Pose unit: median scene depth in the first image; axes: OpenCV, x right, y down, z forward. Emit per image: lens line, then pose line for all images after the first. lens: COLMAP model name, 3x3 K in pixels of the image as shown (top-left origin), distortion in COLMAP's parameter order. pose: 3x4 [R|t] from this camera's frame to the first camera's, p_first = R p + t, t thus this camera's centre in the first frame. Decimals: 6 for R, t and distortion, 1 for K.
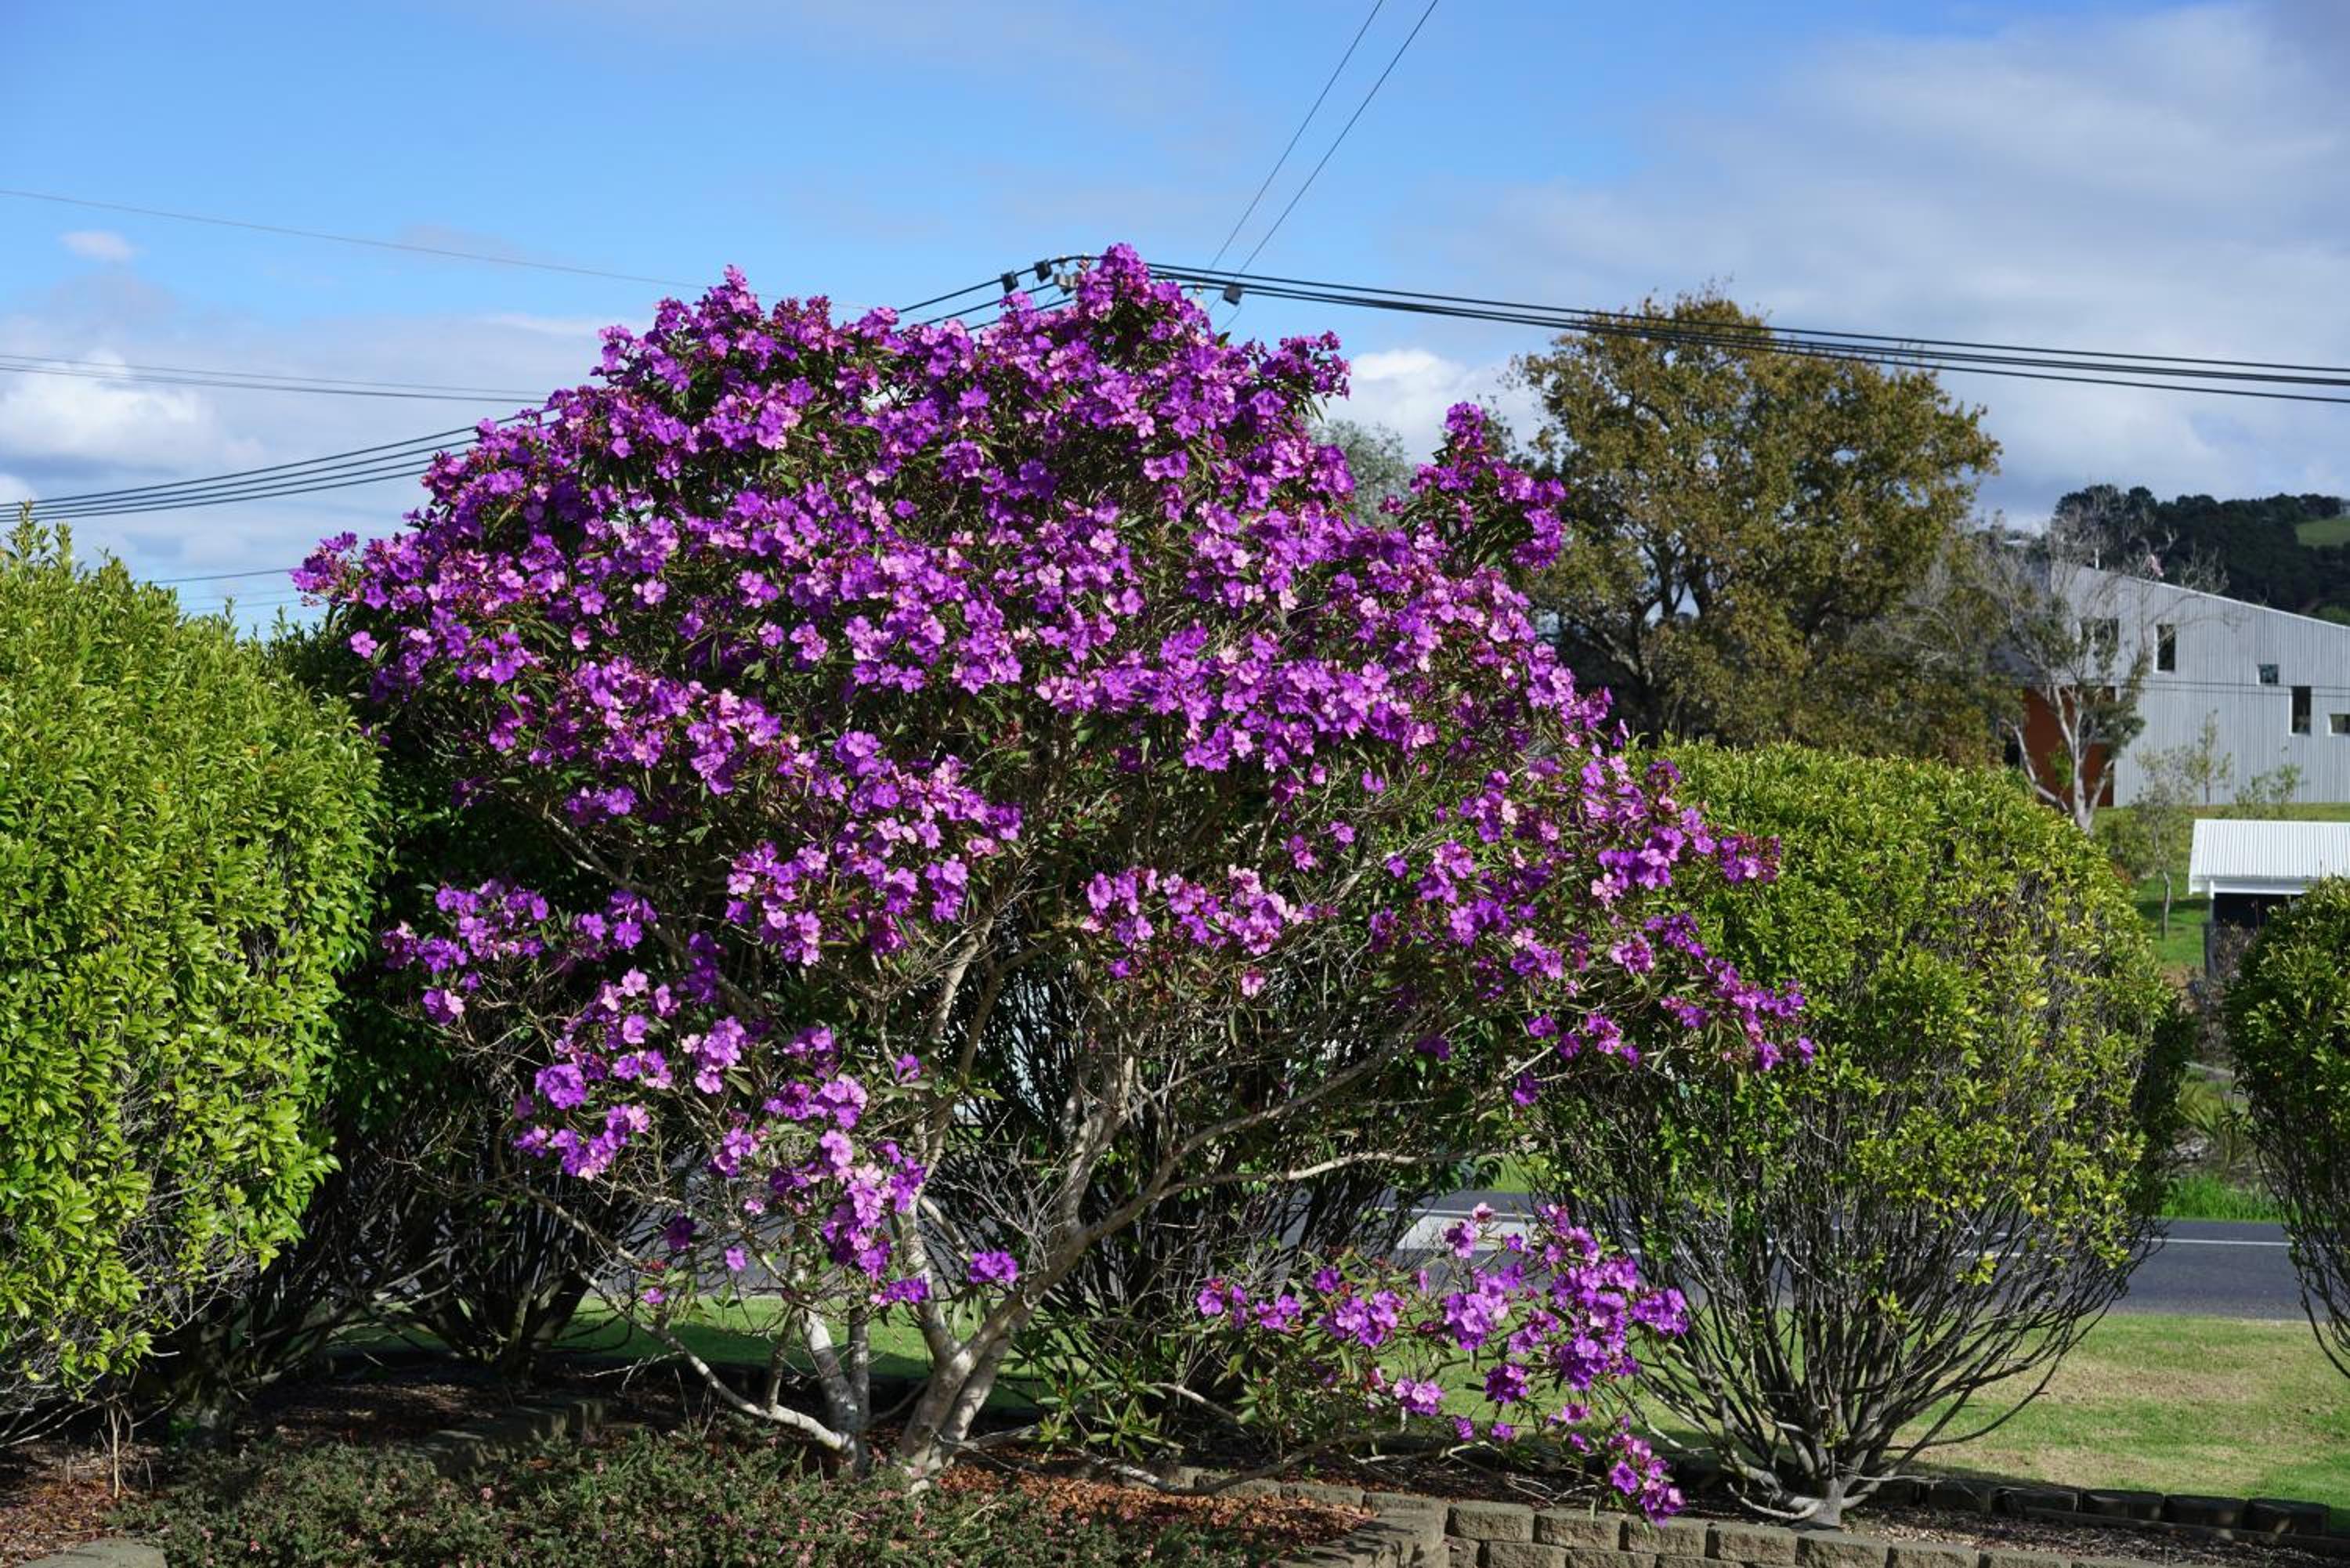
lens RADIAL K [[3605.9, 0, 1159.1], [0, 3605.9, 793.0], [0, 0, 1]] dist [-0.028415, 0.000000]
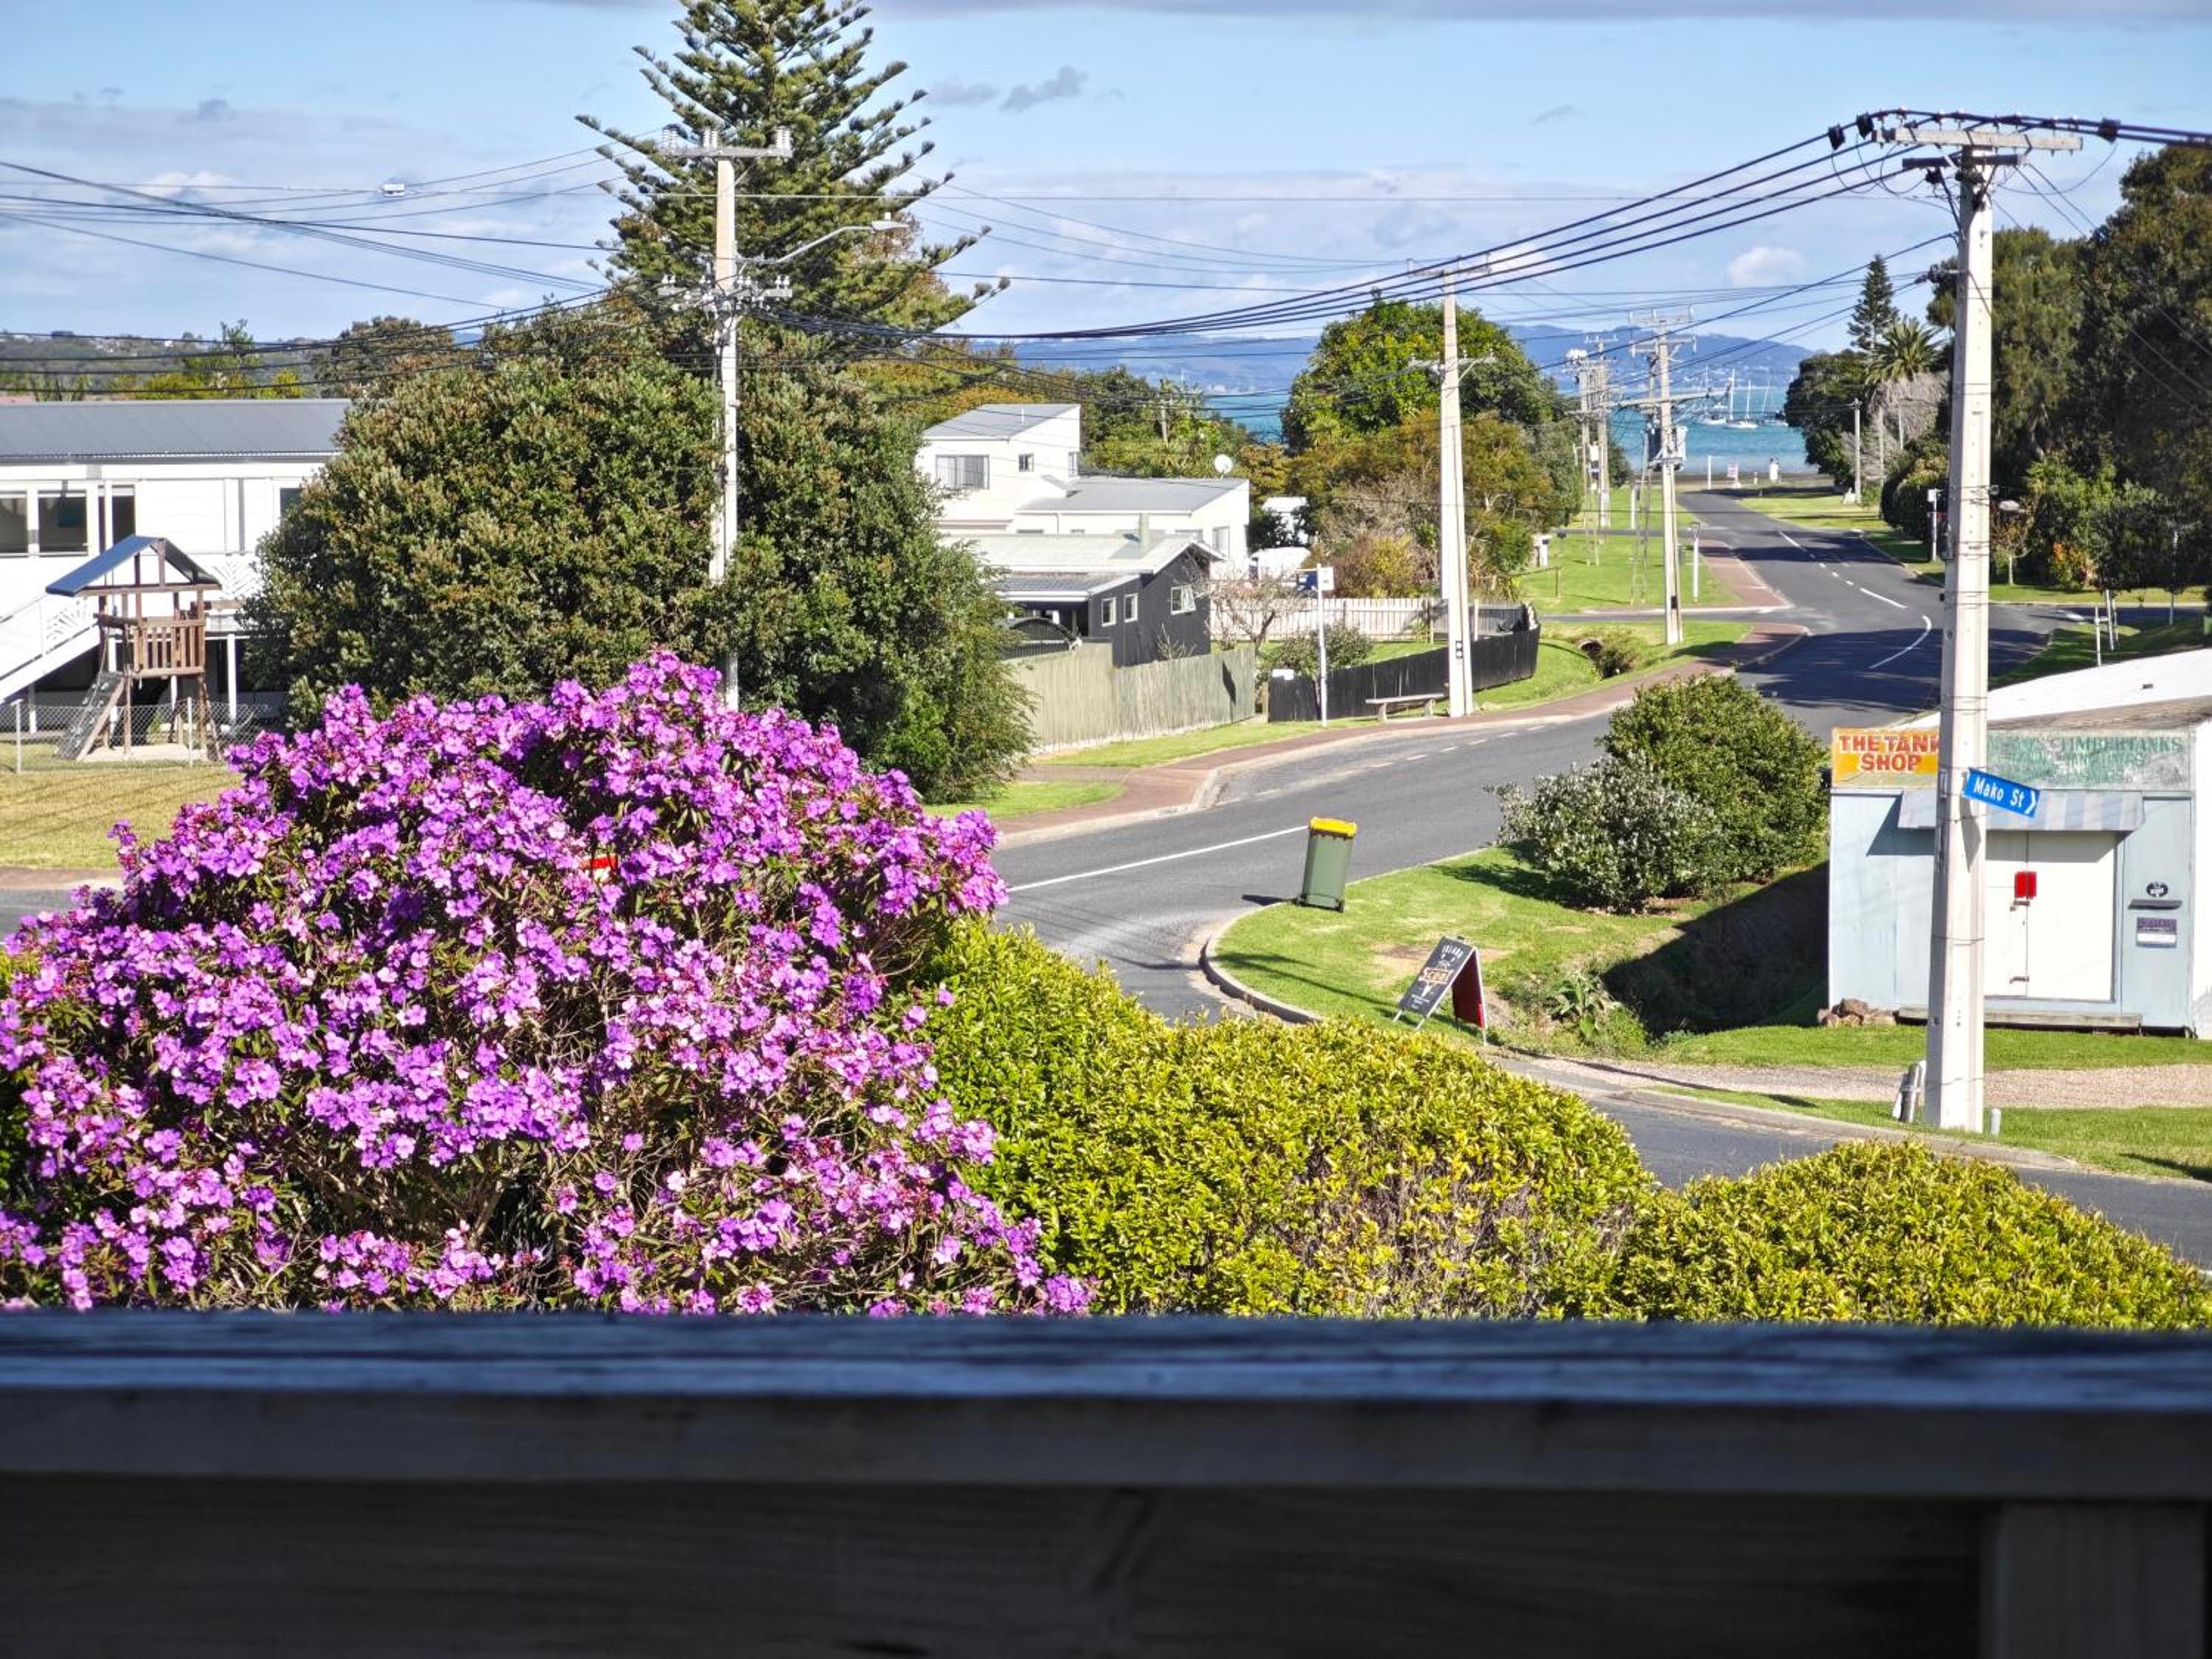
lens RADIAL K [[4723.5, 0, 1095.9], [0, 4723.5, 818.8], [0, 0, 1]] dist [0.150327, 0.000000]
pose [[0.899655, 0.014119, -0.436373, 1.016944], [0.028824, 0.995376, 0.091630, -0.288798], [0.435649, -0.095013, 0.895088, -0.468065]]
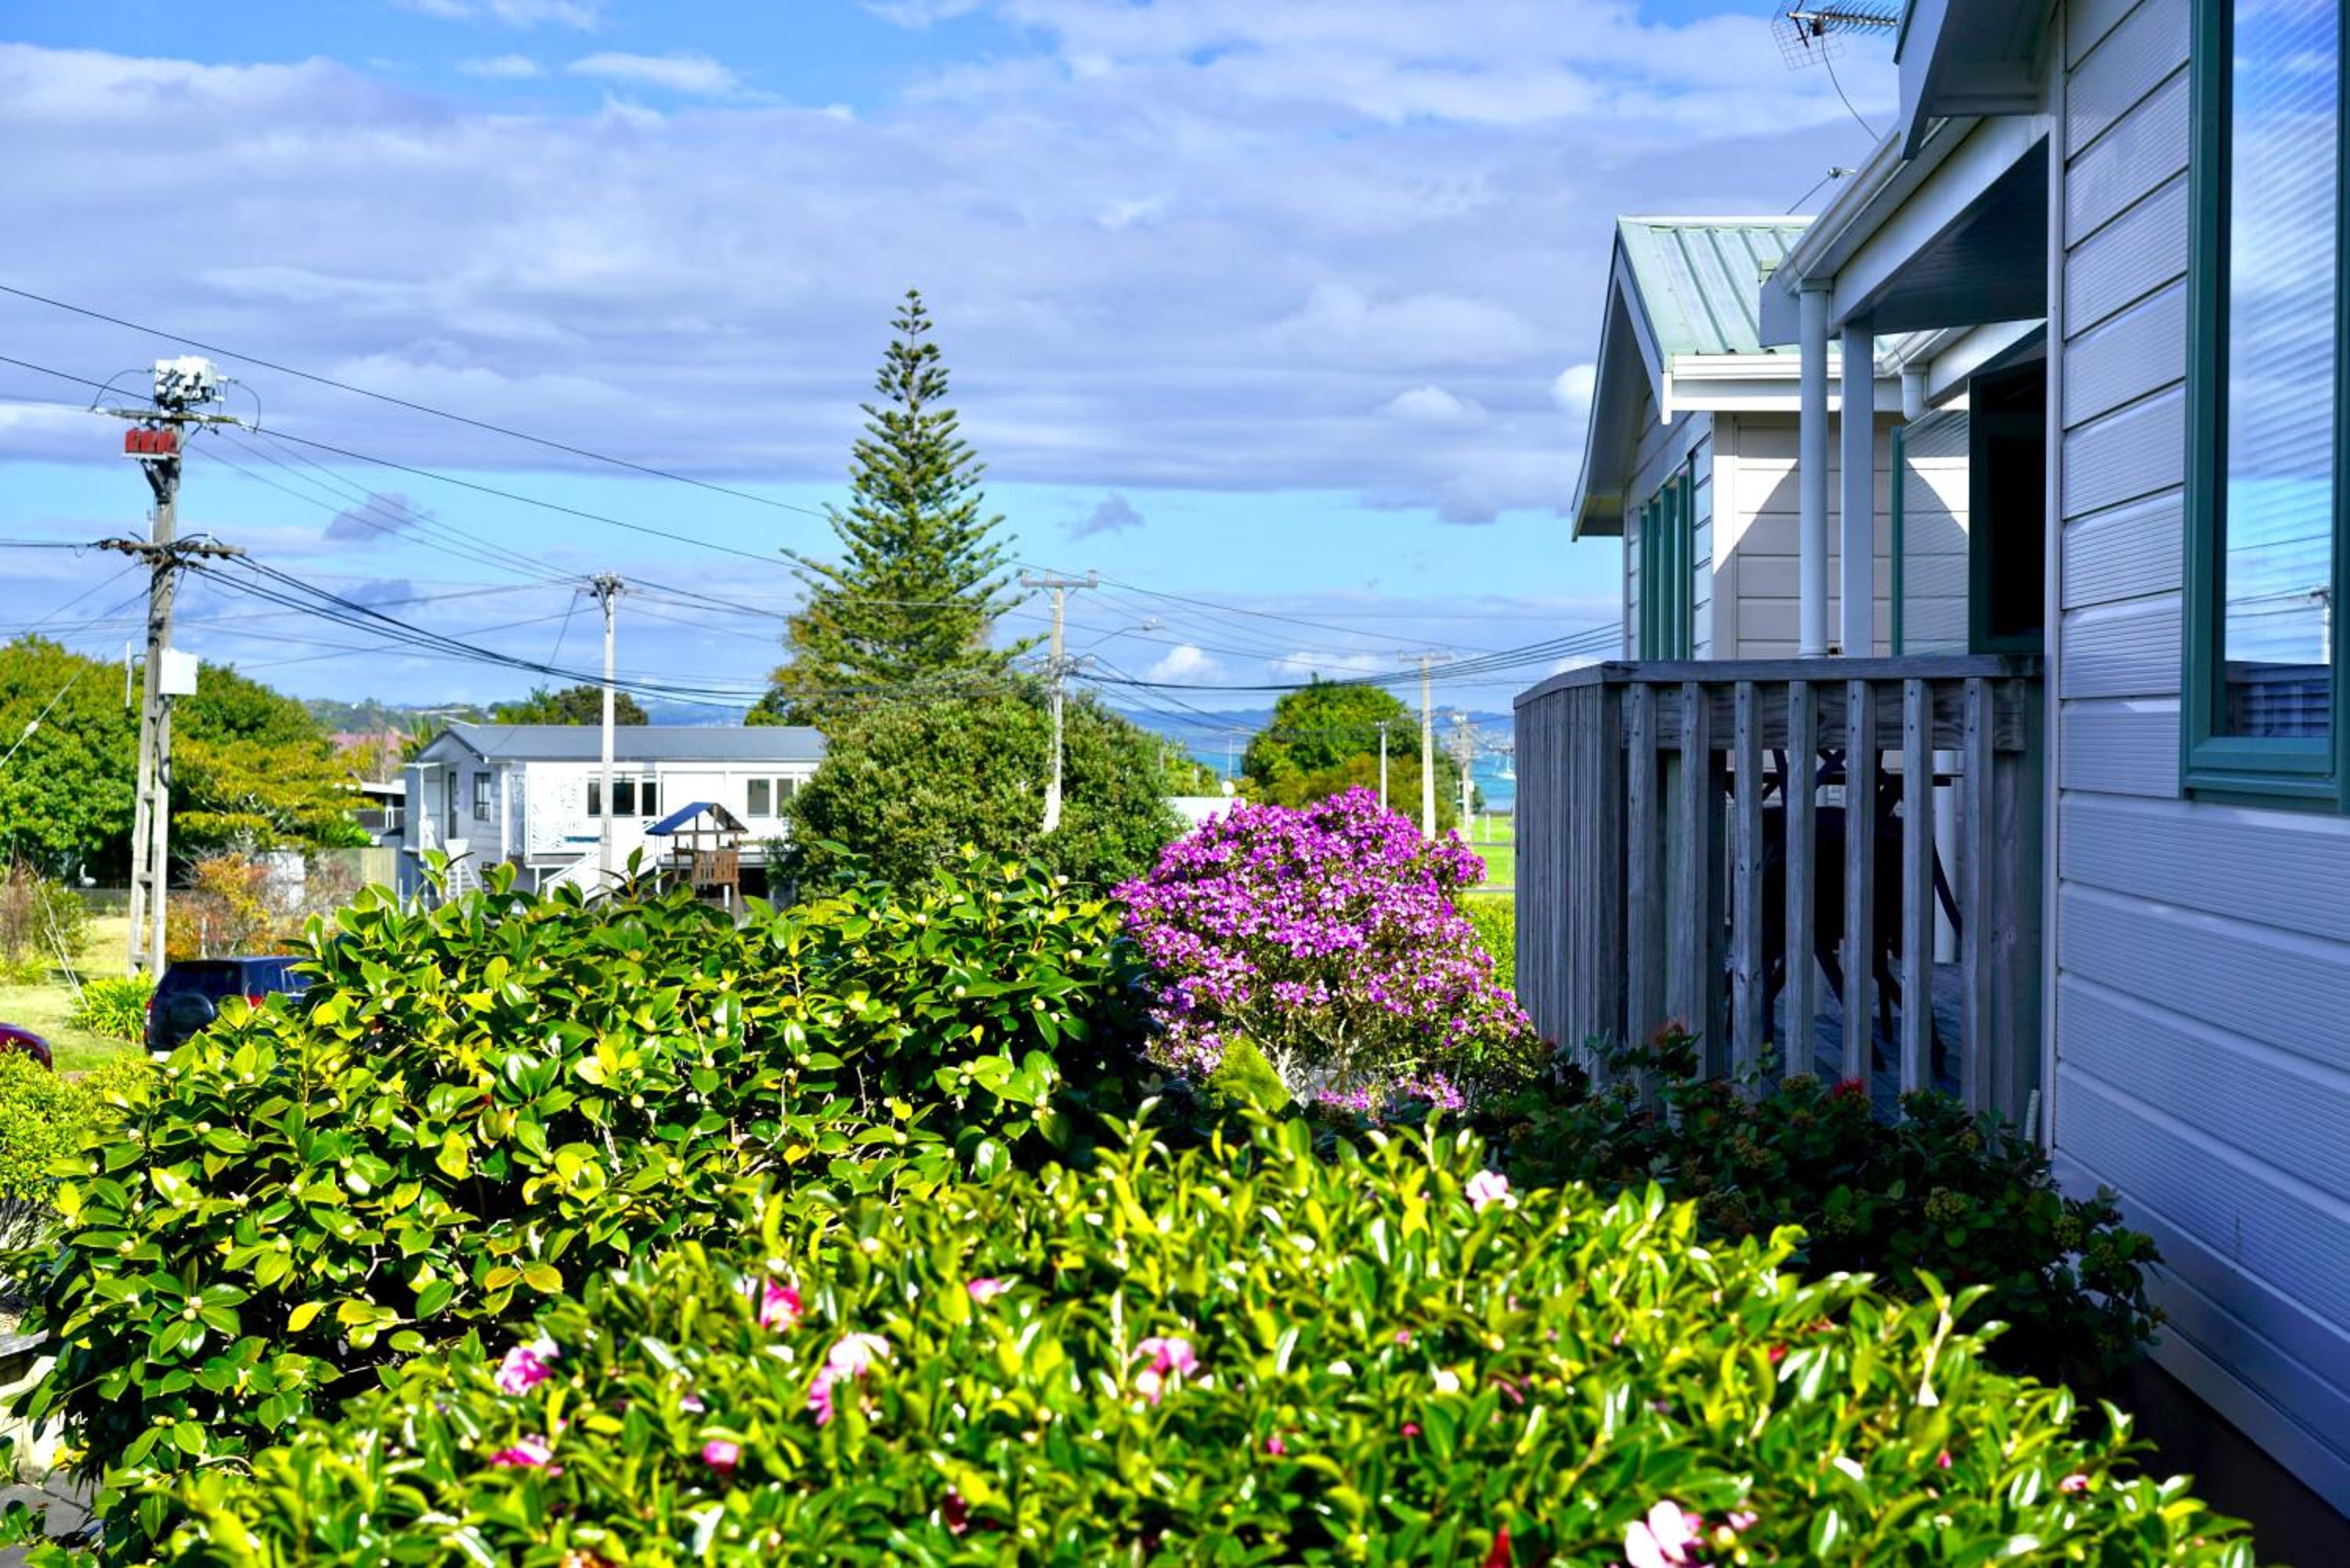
lens RADIAL K [[3579.0, 0, 1178.5], [0, 3579.0, 778.9], [0, 0, 1]] dist [0.069350, 0.000000]
pose [[0.915167, -0.011928, -0.402898, 1.416573], [0.017639, 0.999790, 0.010468, -0.235063], [0.402689, -0.016686, 0.915185, -2.516408]]
